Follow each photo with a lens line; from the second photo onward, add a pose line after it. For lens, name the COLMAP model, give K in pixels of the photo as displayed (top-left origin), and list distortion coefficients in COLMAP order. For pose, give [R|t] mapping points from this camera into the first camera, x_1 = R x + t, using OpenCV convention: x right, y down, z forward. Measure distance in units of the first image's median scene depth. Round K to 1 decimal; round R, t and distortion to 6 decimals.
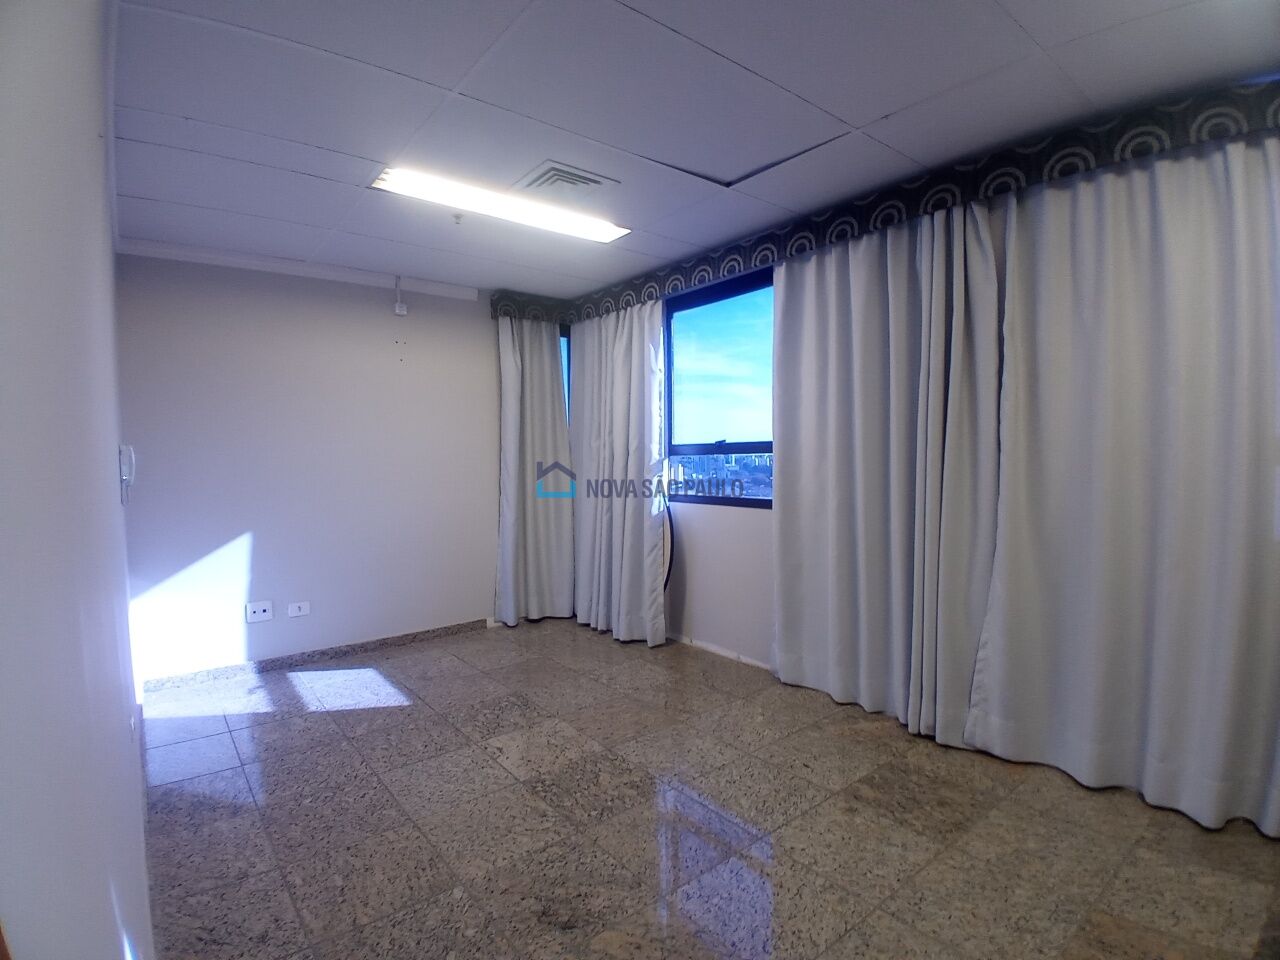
lens RADIAL K [[633.8, 0, 647.2], [0, 633.8, 482.0], [0, 0, 1]] dist [0.002038, -0.047320]
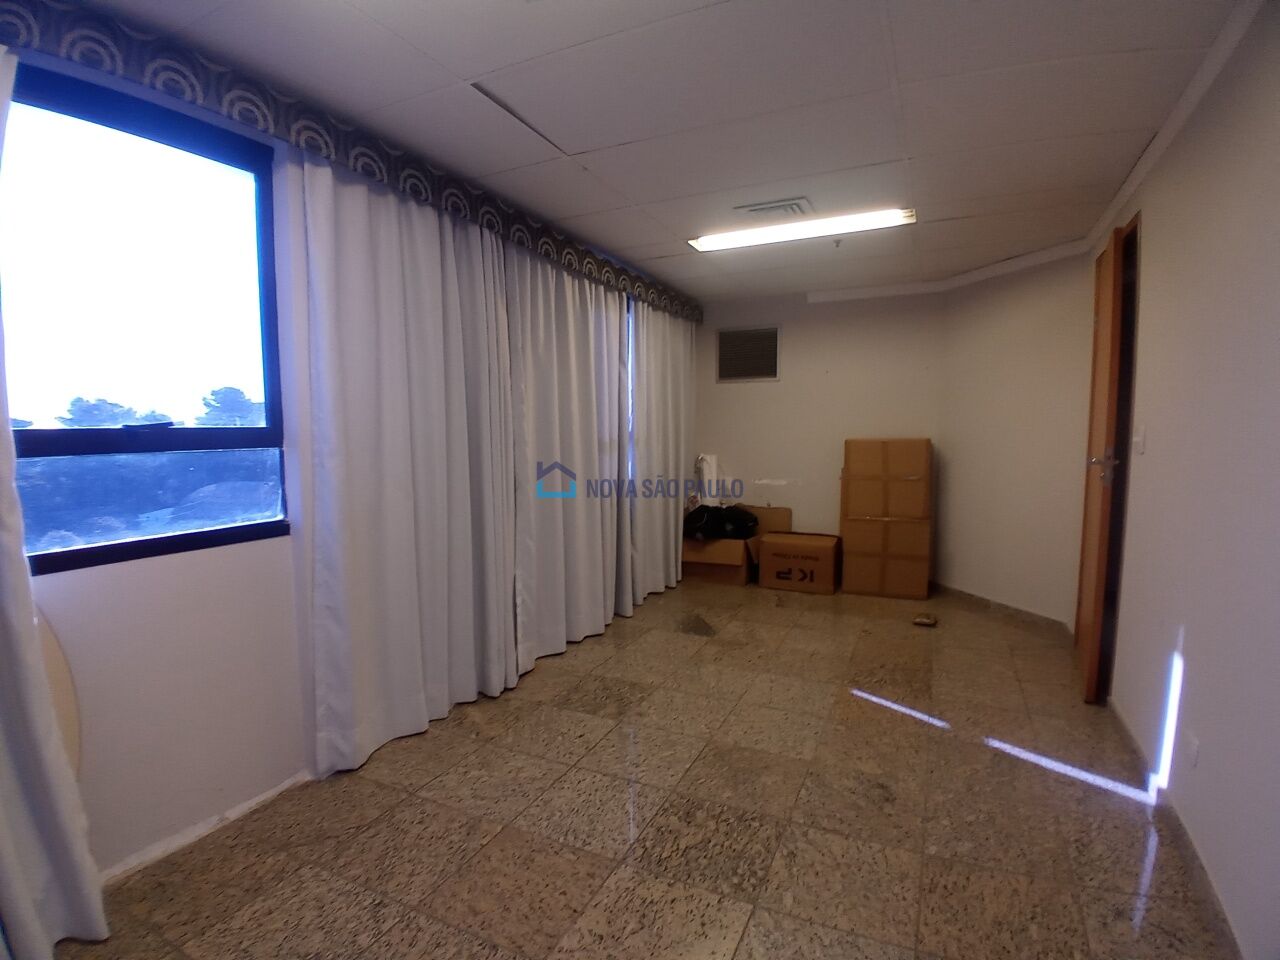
lens RADIAL K [[633.8, 0, 647.2], [0, 633.8, 482.0], [0, 0, 1]] dist [0.002038, -0.047320]
pose [[-0.440004, -0.059042, 0.896053, -0.816550], [0.049171, 0.994755, 0.089691, -0.073529], [-0.896649, 0.083524, -0.434793, 1.496107]]
